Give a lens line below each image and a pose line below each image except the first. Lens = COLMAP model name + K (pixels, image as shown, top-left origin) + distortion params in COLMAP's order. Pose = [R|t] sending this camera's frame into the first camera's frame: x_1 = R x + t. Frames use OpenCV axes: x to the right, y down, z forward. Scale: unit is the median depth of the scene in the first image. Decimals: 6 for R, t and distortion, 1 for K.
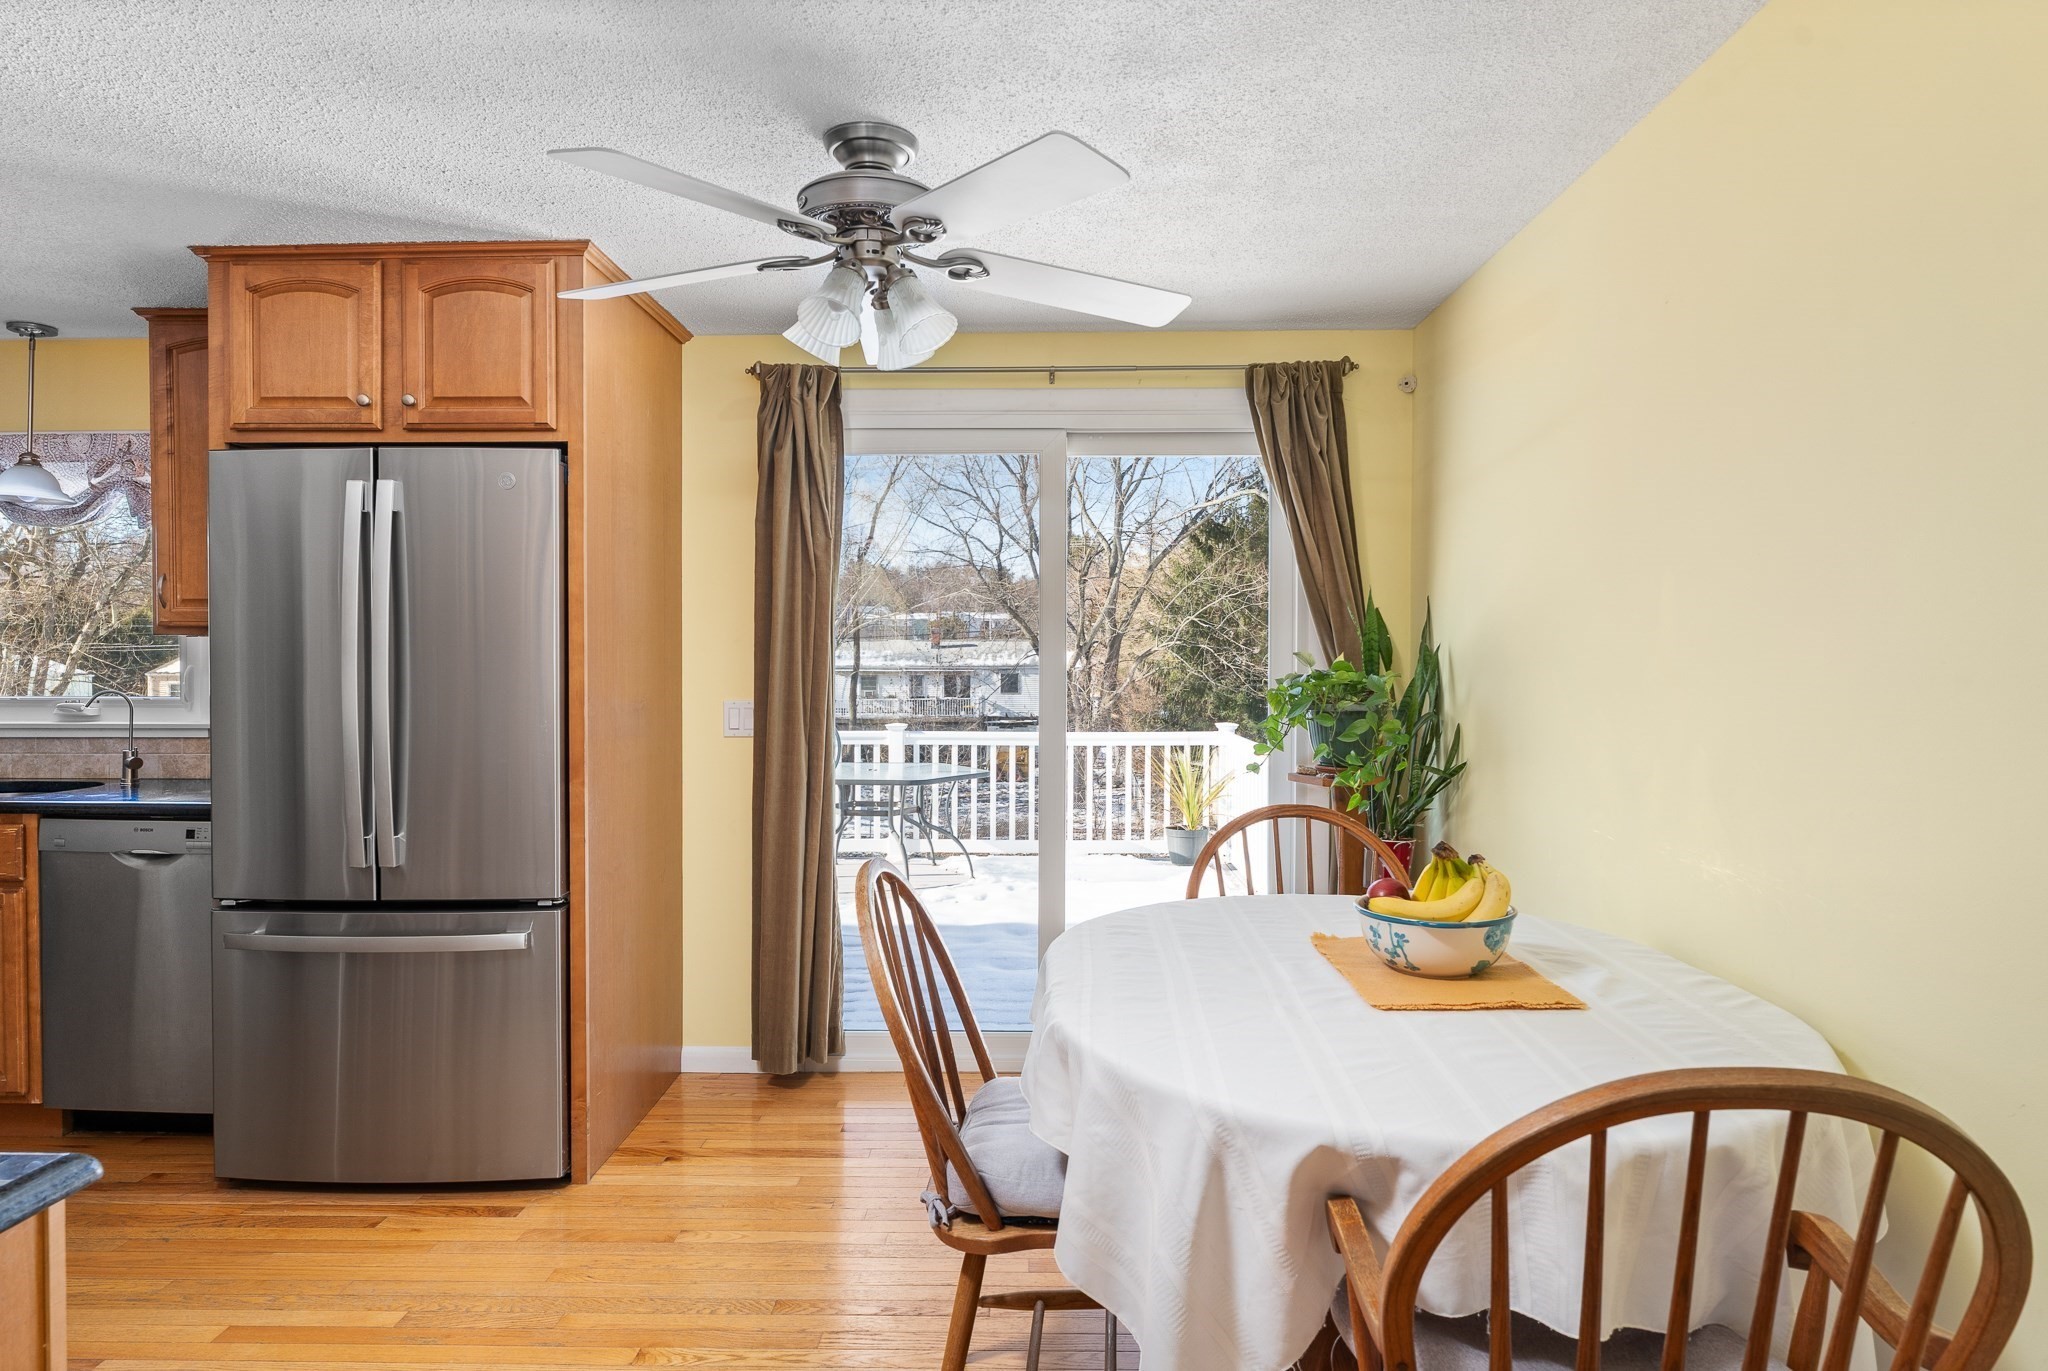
lens RADIAL K [[1209.2, 0, 1019.3], [0, 1209.2, 681.0], [0, 0, 1]] dist [-0.001263, 0.000606]
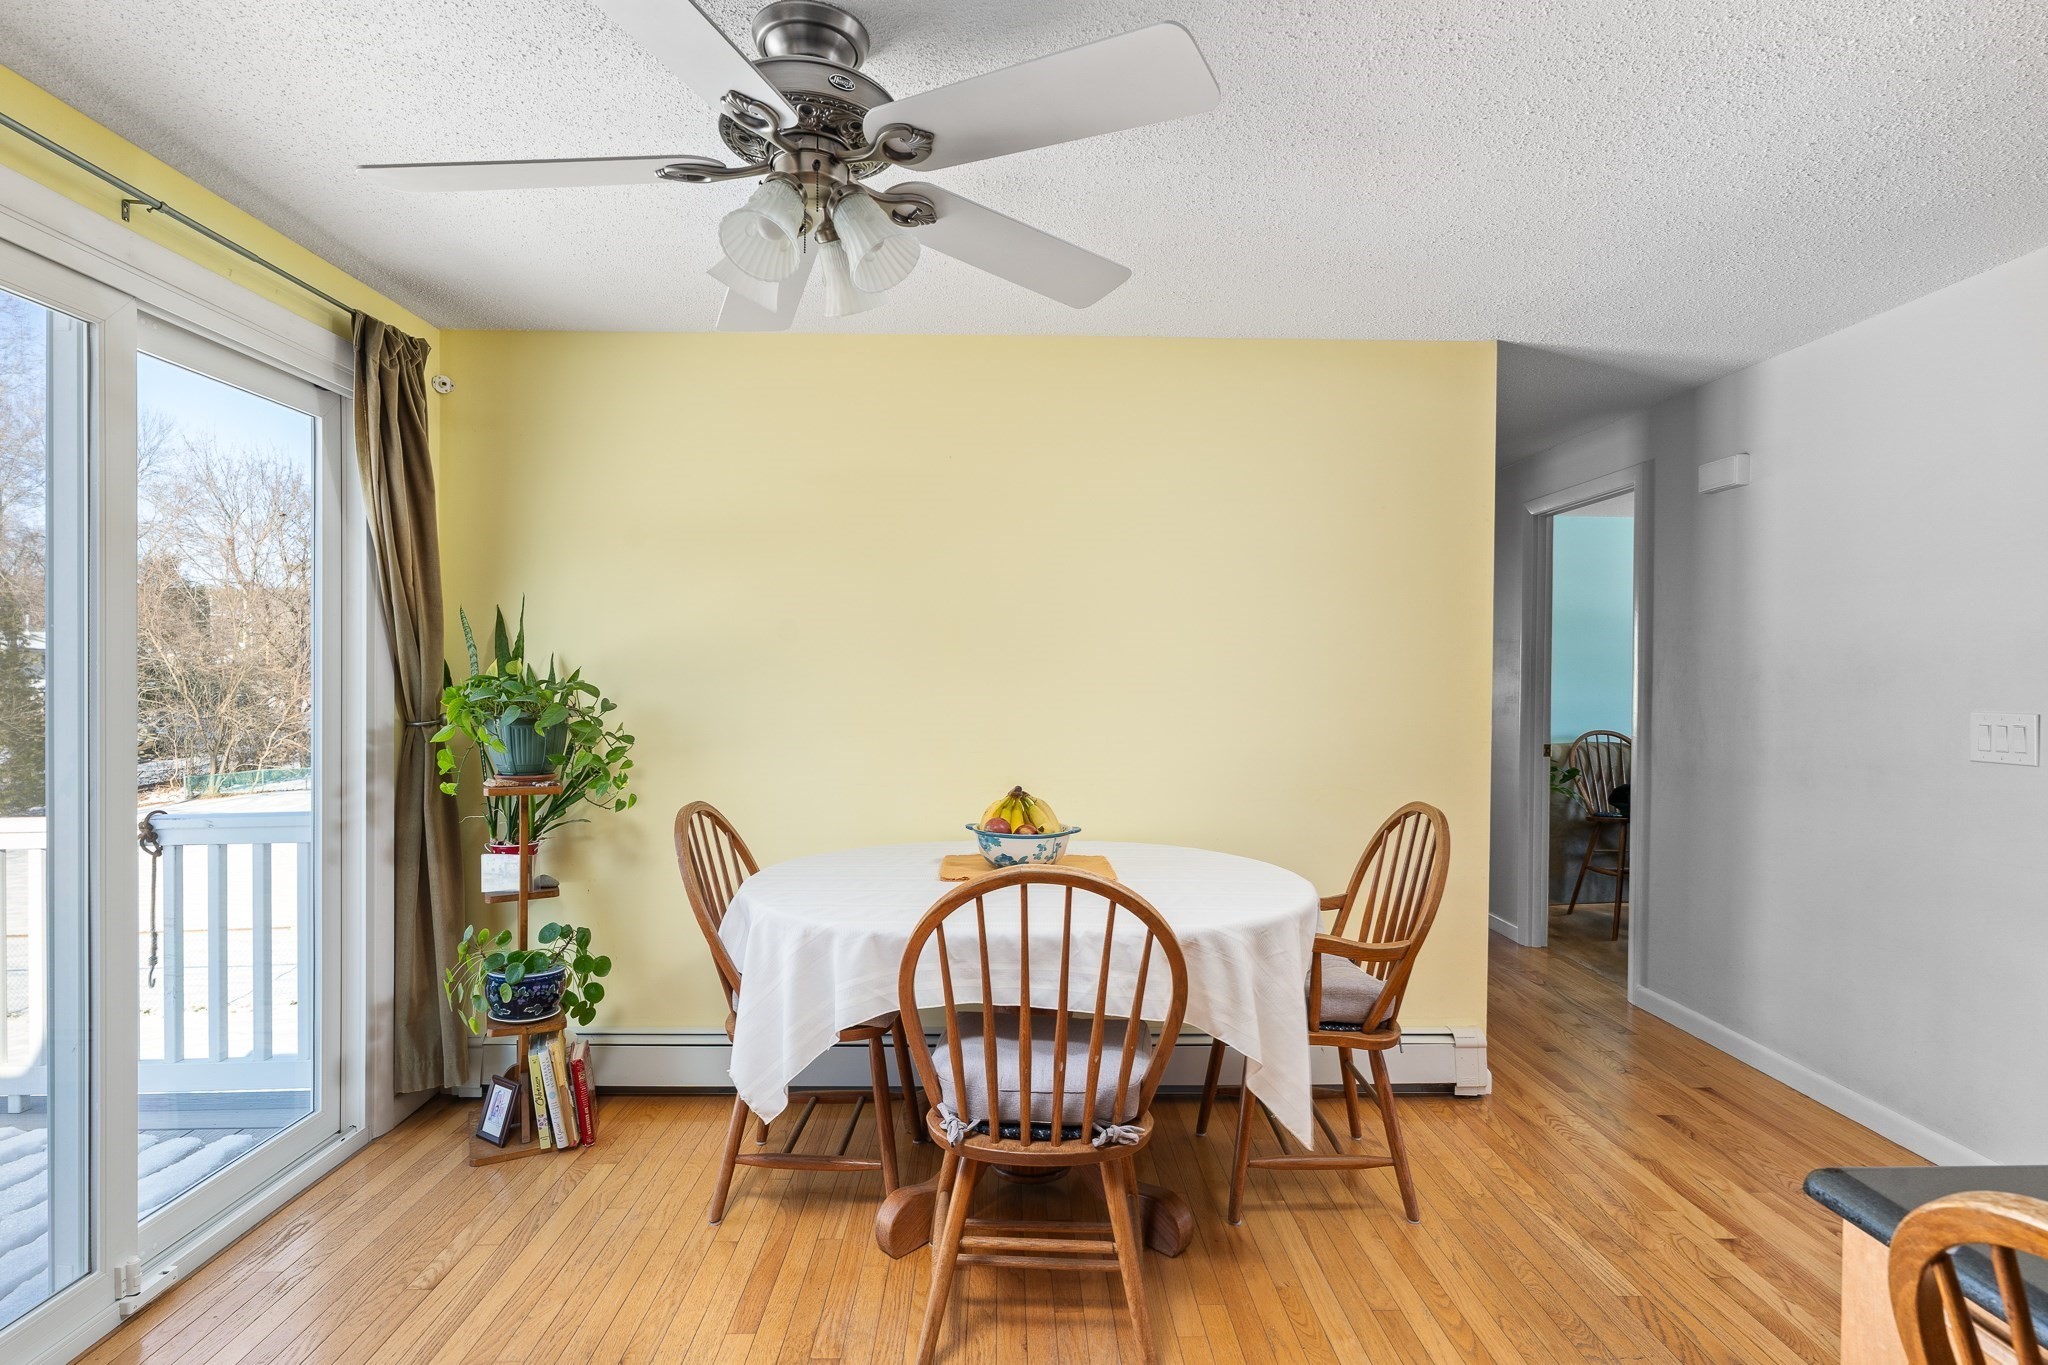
lens RADIAL K [[1027.7, 0, 1024.0], [0, 1027.7, 682.5], [0, 0, 1]] dist [-0.001494, 0.000152]
pose [[-0.044751, -0.009186, 0.998956, -0.647033], [0.014187, 0.999851, 0.009830, -0.010006], [-0.998897, 0.014612, -0.044614, 0.723550]]
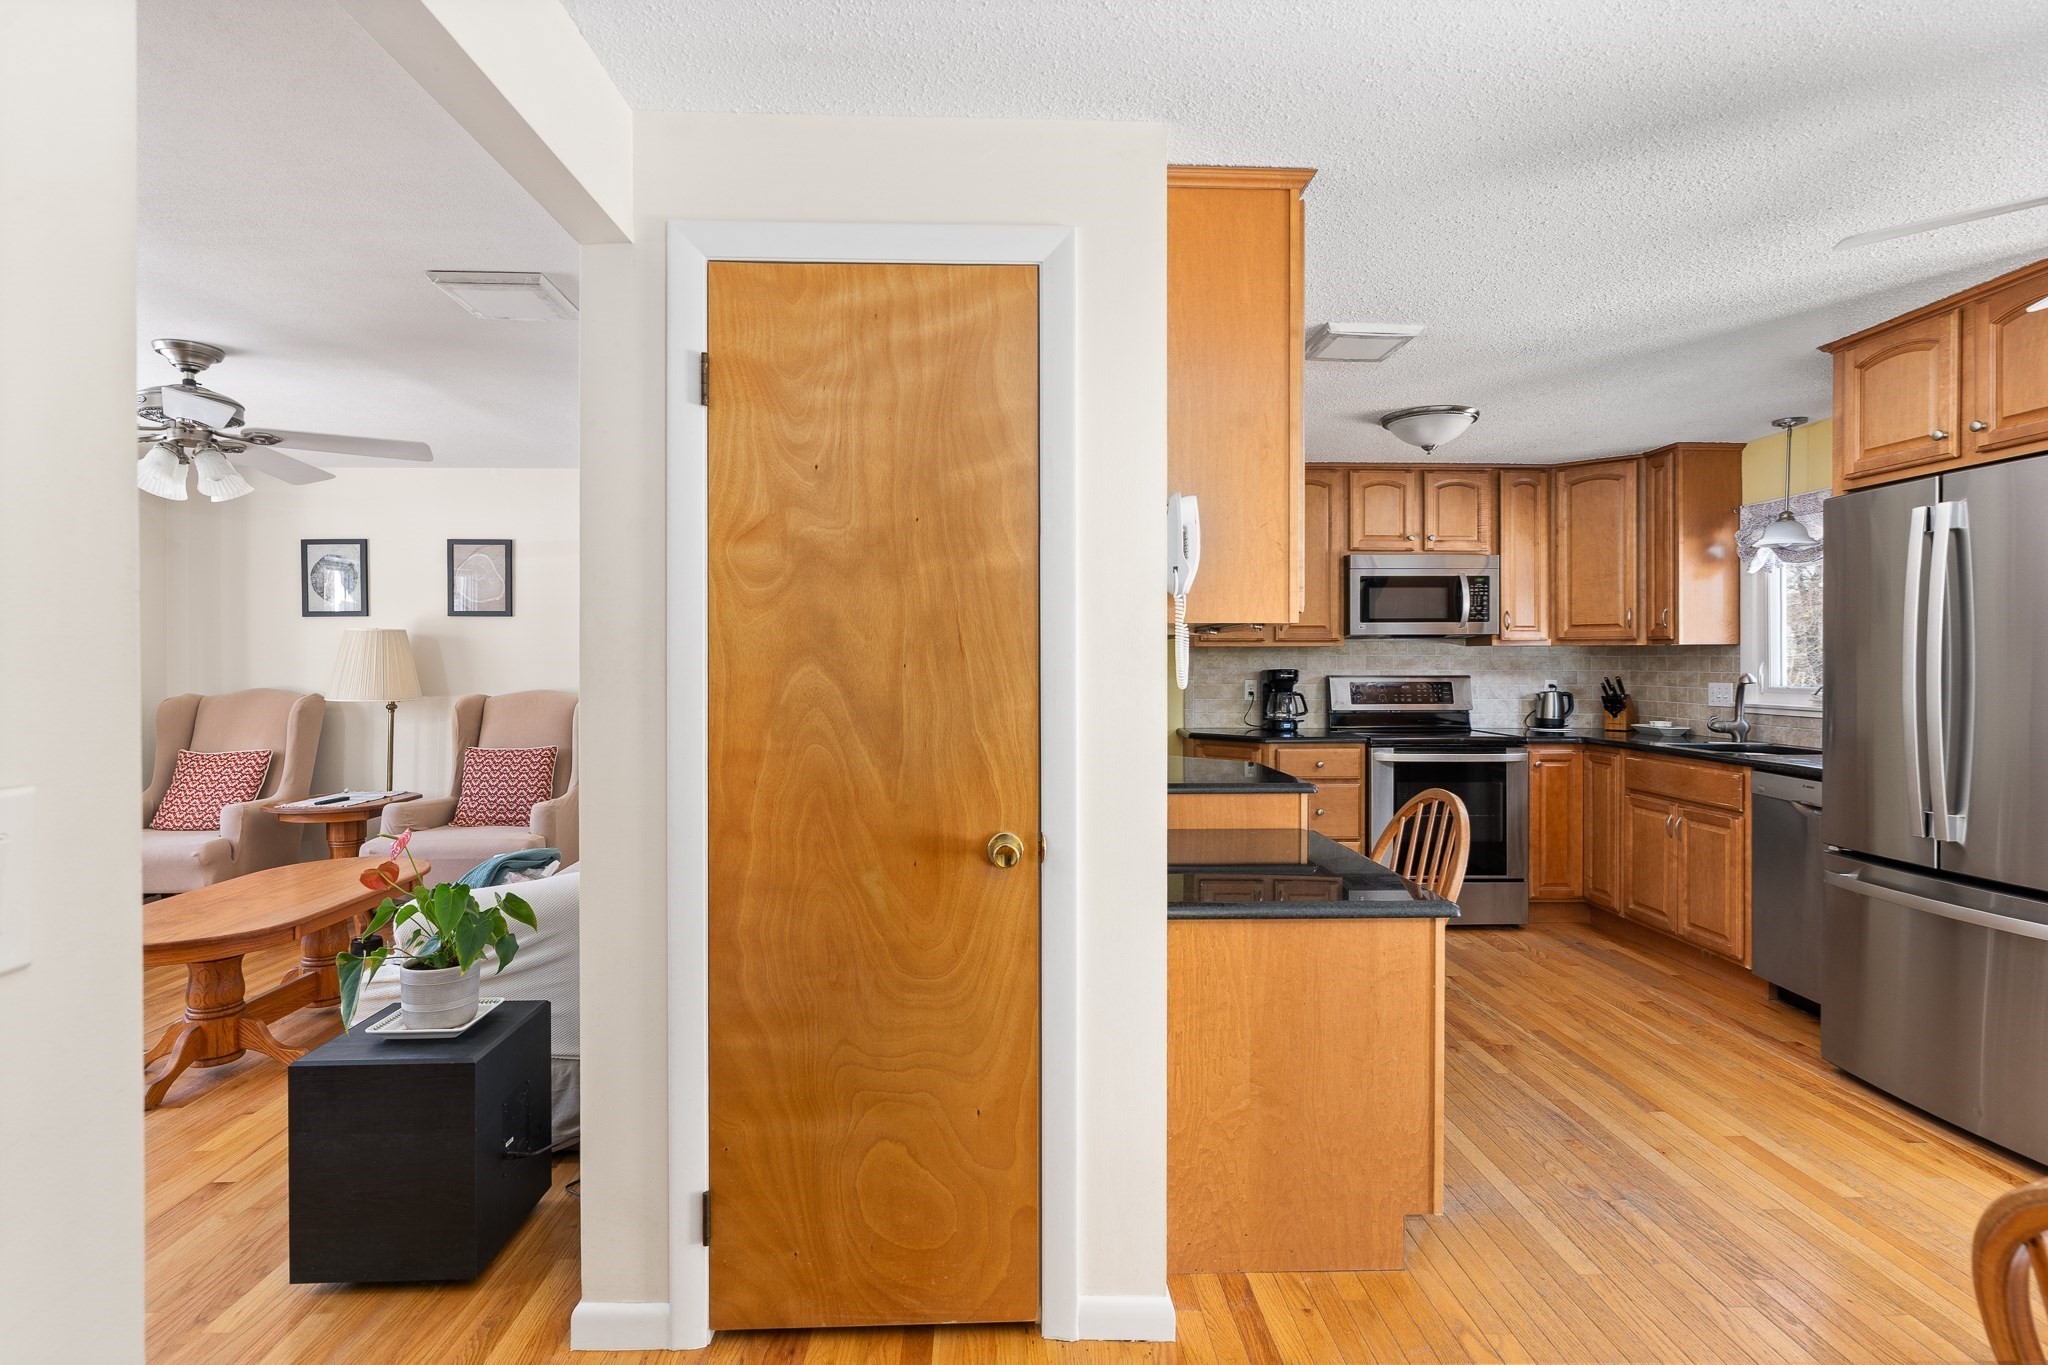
lens RADIAL K [[1021.3, 0, 1026.4], [0, 1021.3, 662.4], [0, 0, 1]] dist [-0.002661, 0.000714]
pose [[0.056739, 0.001336, -0.998388, 0.378818], [-0.016284, 0.999867, 0.000413, -0.000914], [0.998256, 0.016234, 0.056753, 0.075872]]
